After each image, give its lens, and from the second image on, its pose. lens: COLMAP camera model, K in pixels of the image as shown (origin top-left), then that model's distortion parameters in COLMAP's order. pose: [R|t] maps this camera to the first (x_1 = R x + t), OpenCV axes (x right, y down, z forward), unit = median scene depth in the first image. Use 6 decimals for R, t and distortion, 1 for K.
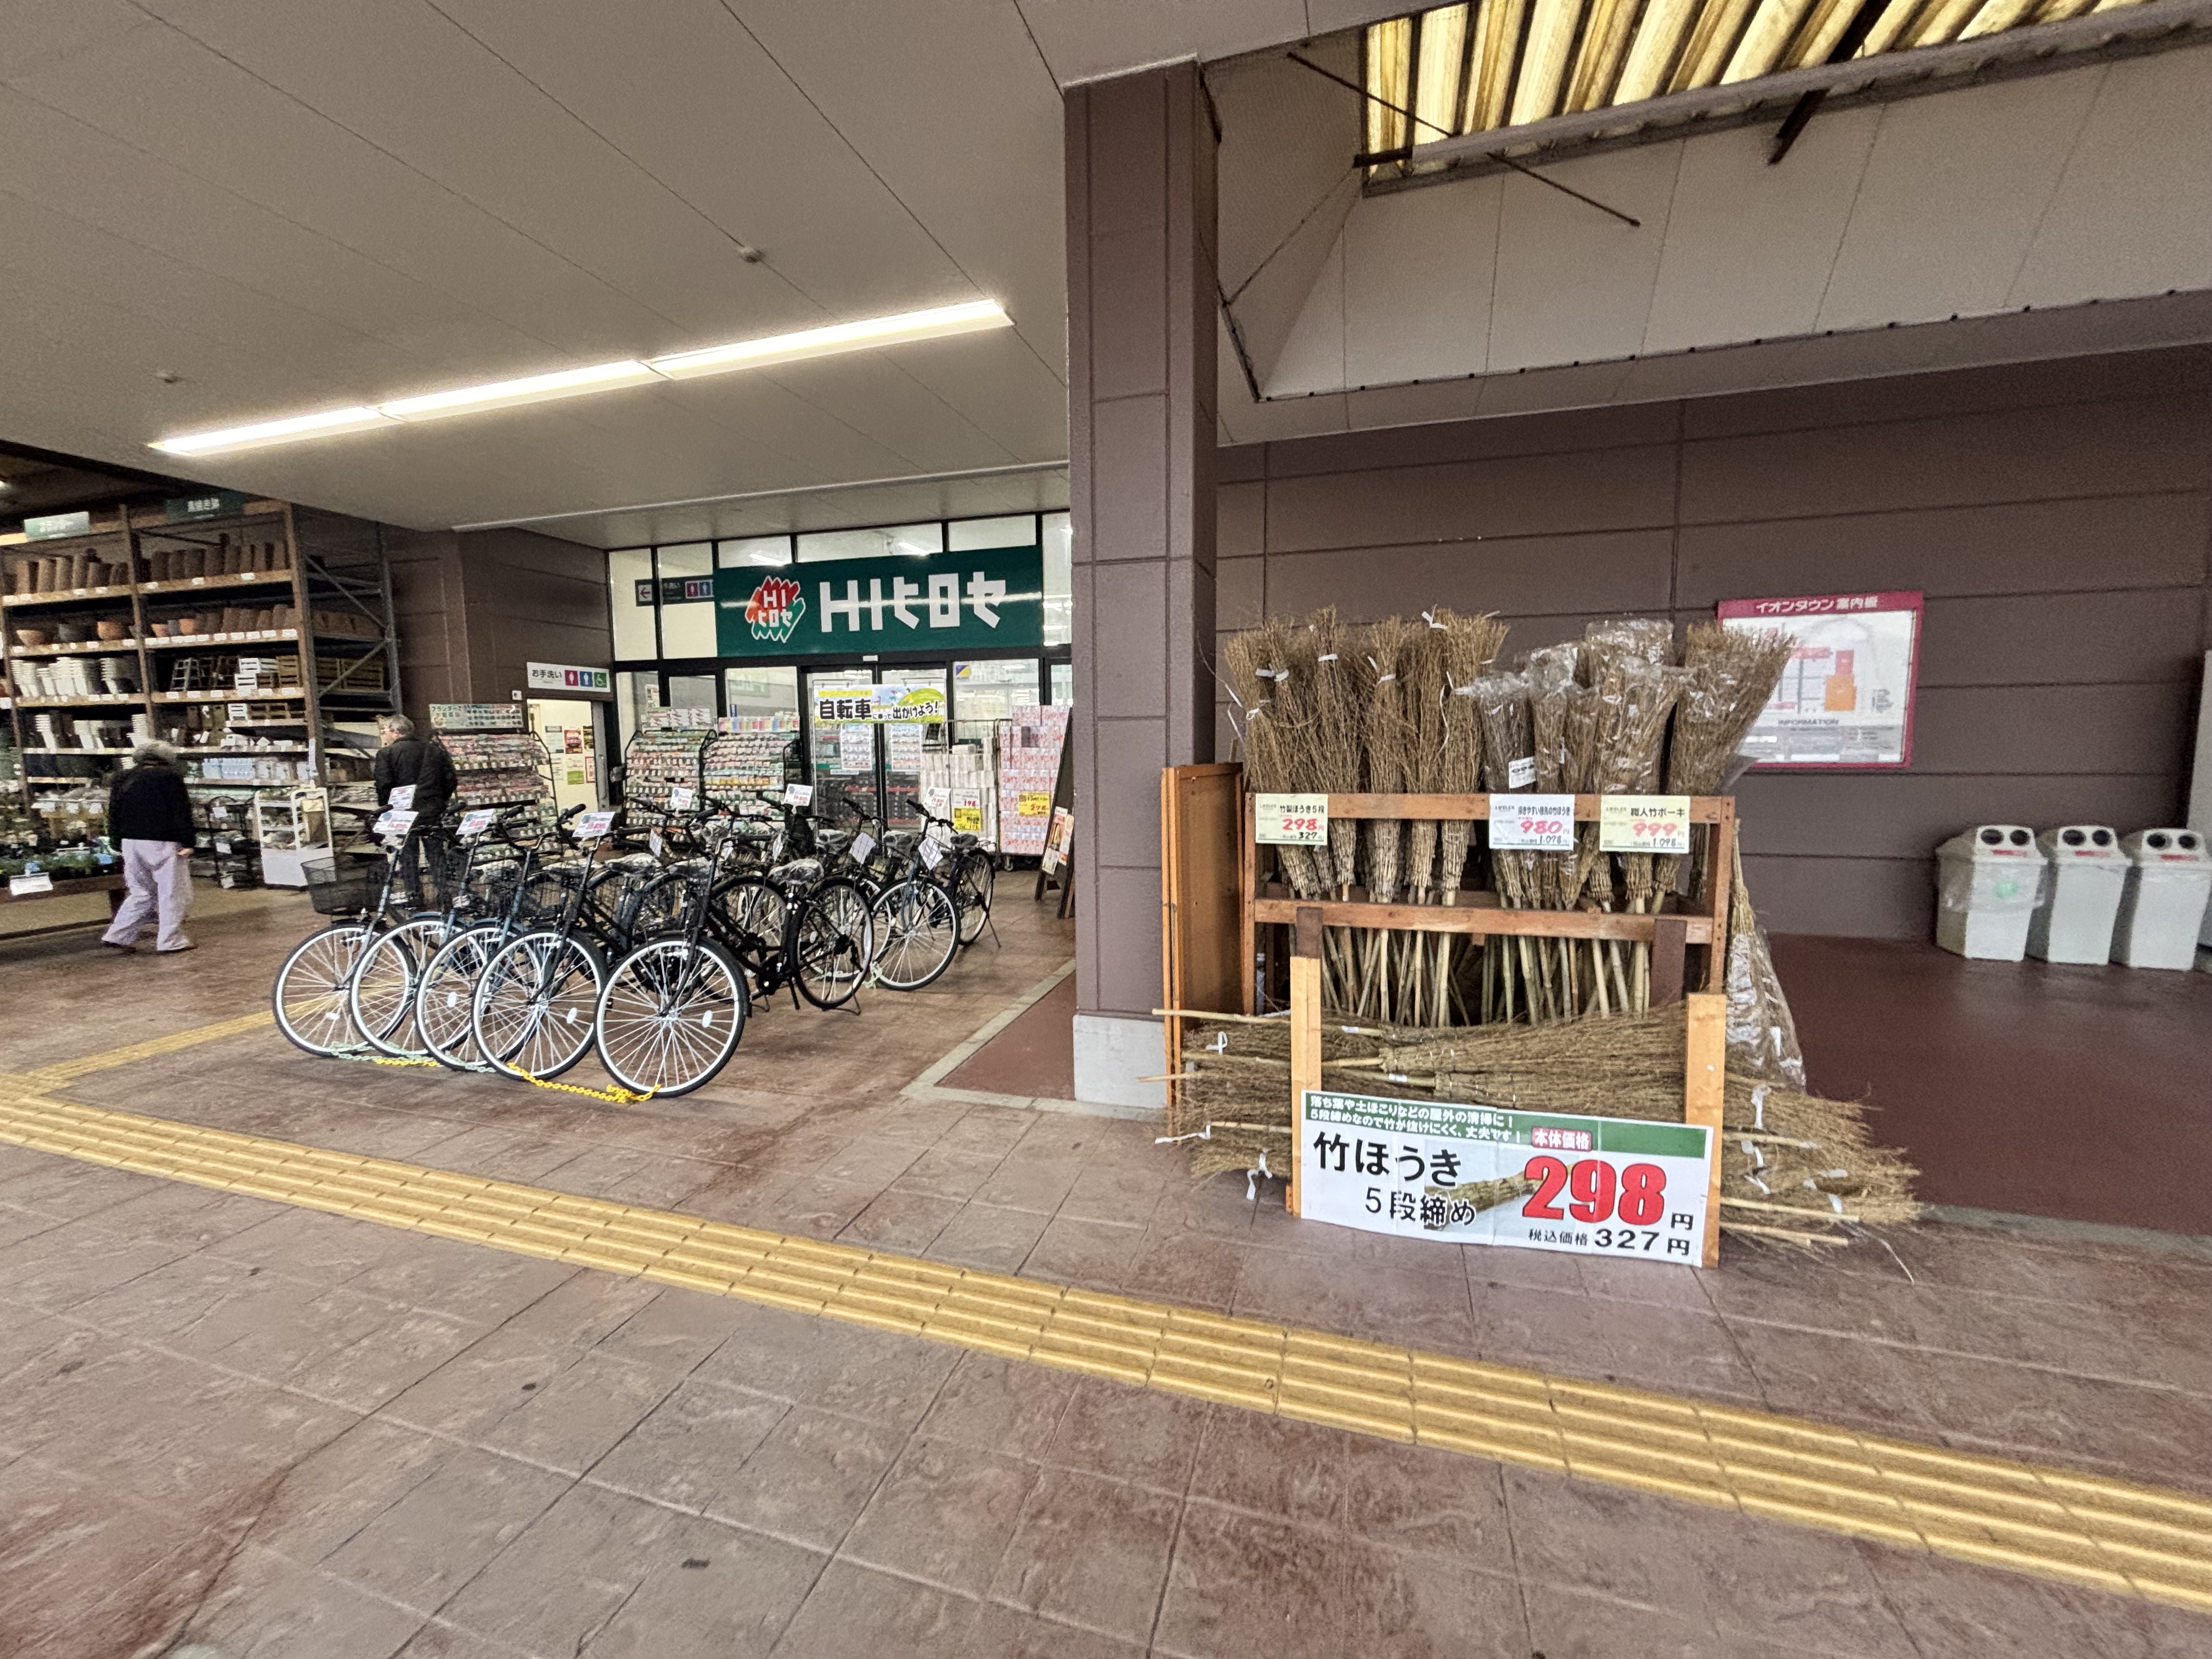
lens RADIAL K [[899.3, 0, 1107.4], [0, 899.3, 833.1], [0, 0, 1]] dist [-0.003156, 0.001383]
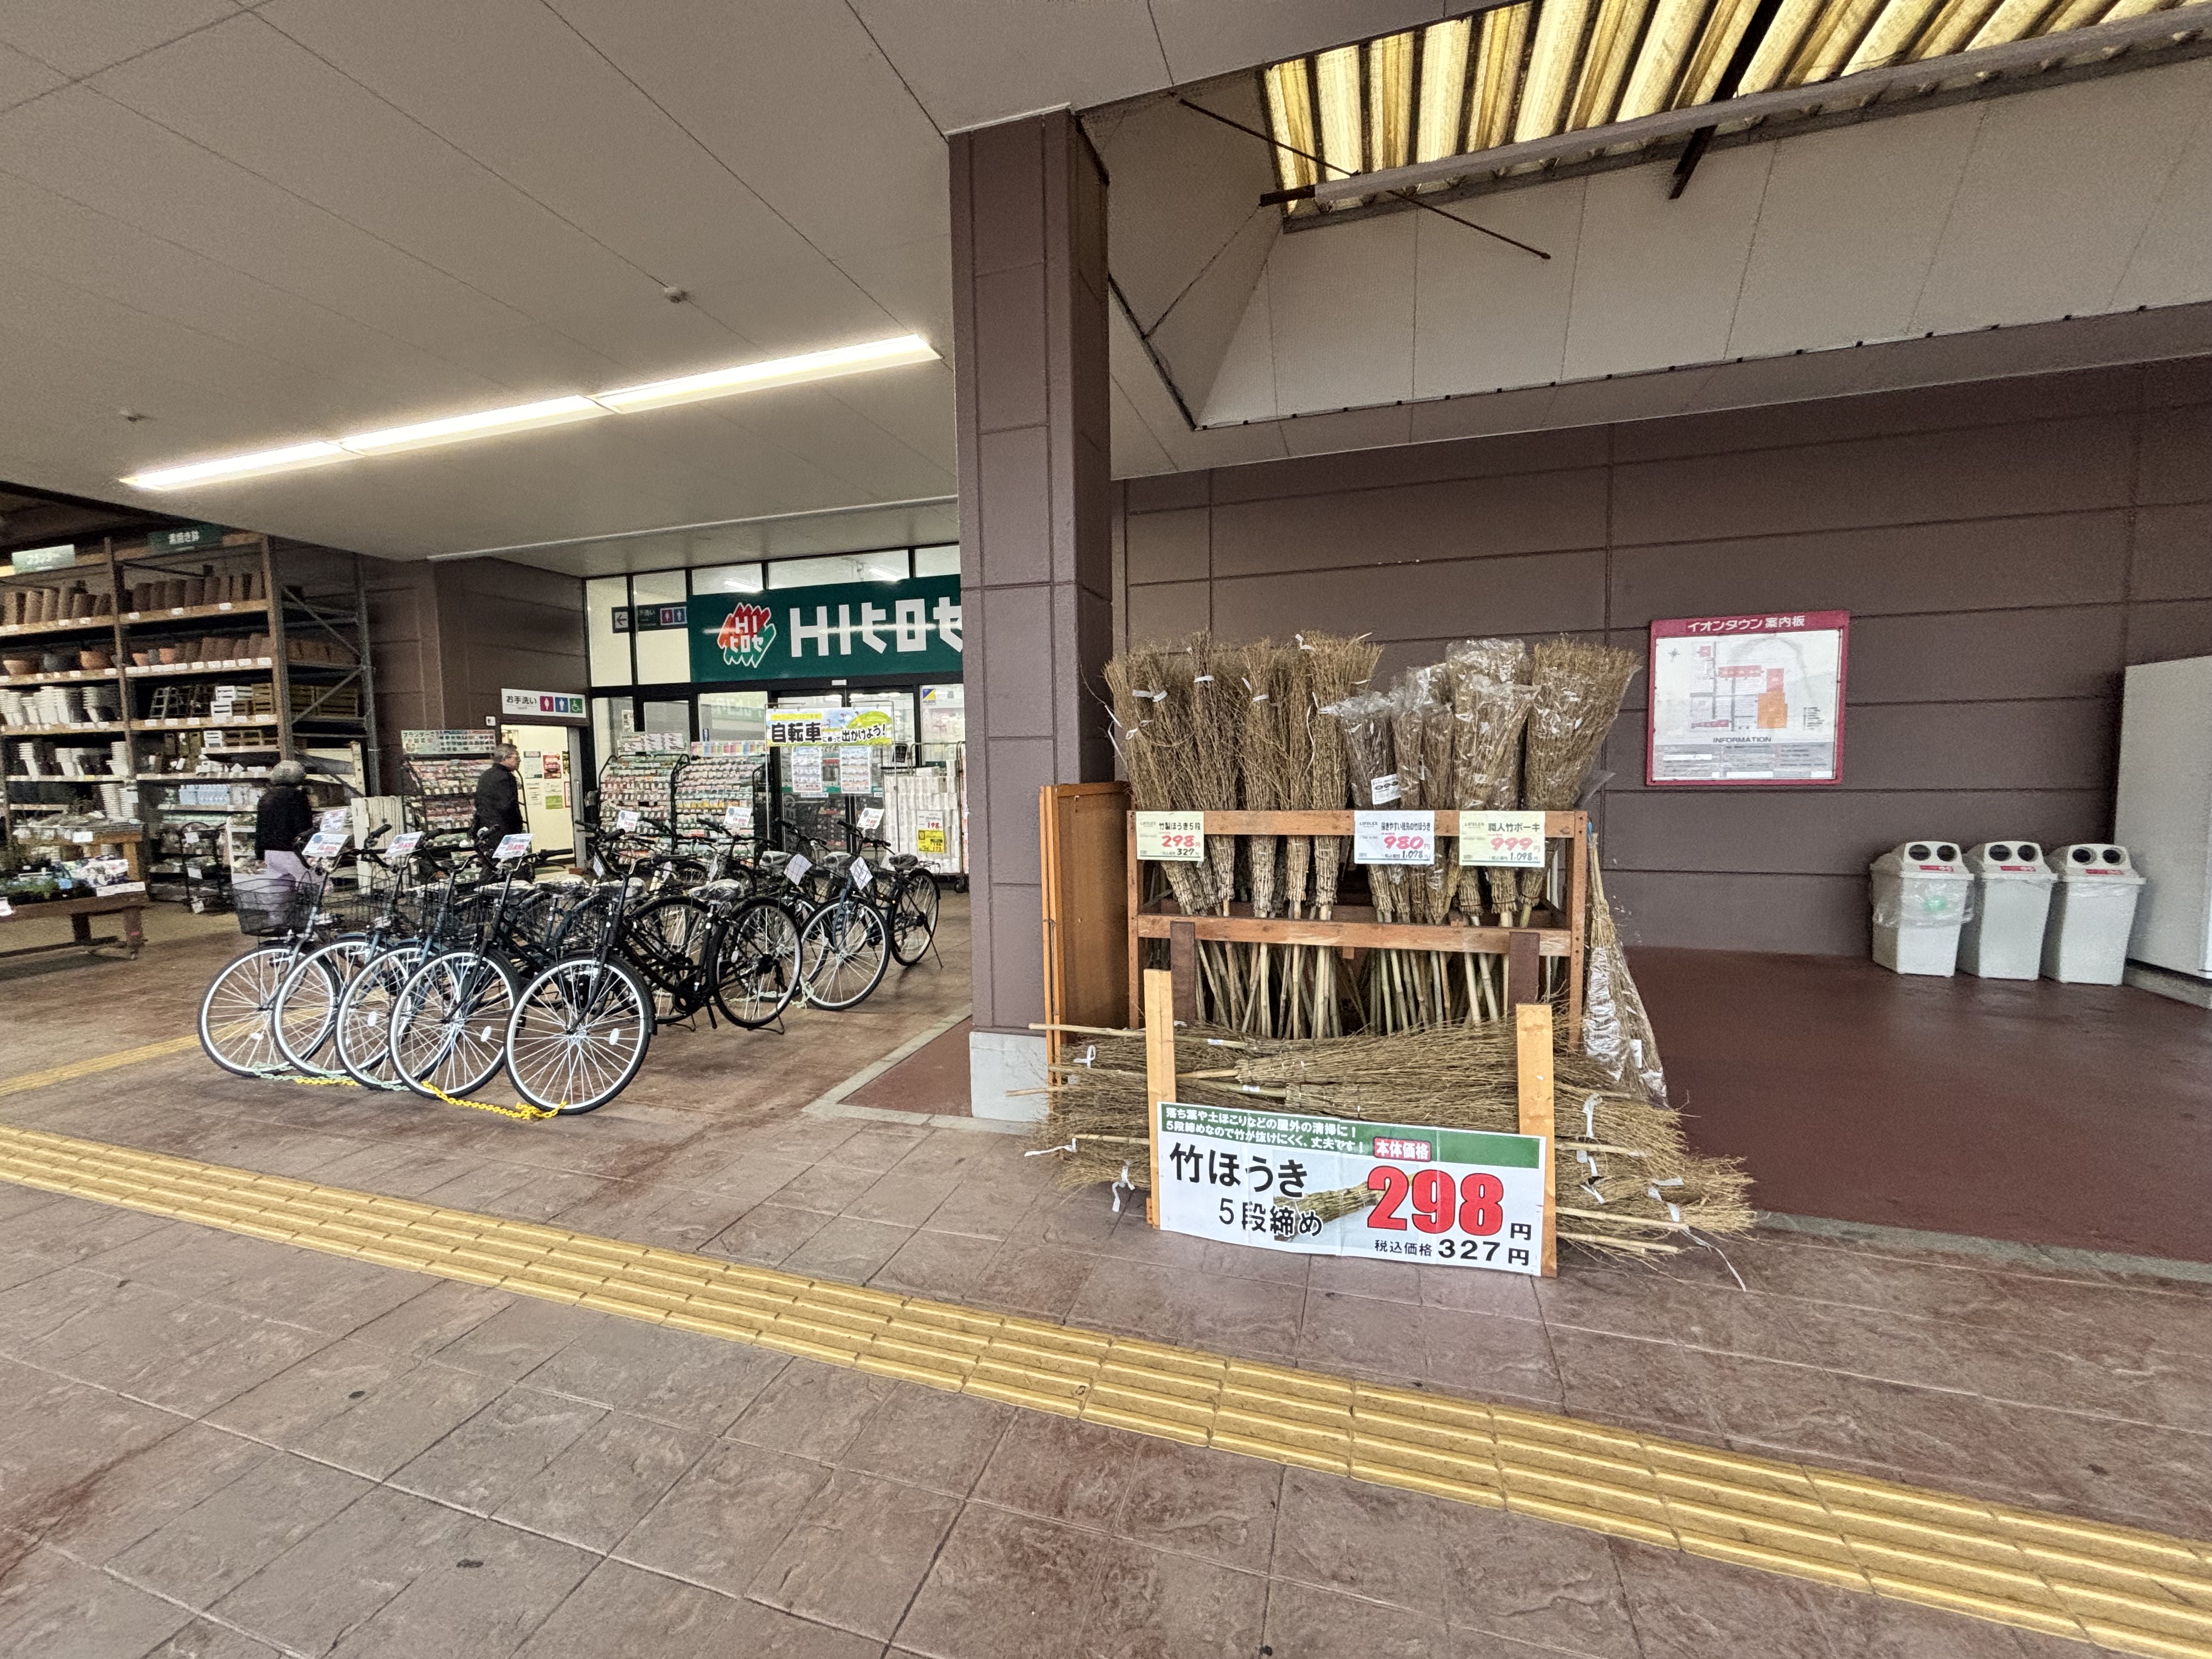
lens RADIAL K [[901.4, 0, 1106.0], [0, 901.4, 829.5], [0, 0, 1]] dist [0.000195, -0.000005]
pose [[0.999958, -0.004784, -0.007761, 0.128358], [0.004551, 0.999547, -0.029754, 0.006461], [0.007900, 0.029718, 0.999527, -0.021035]]
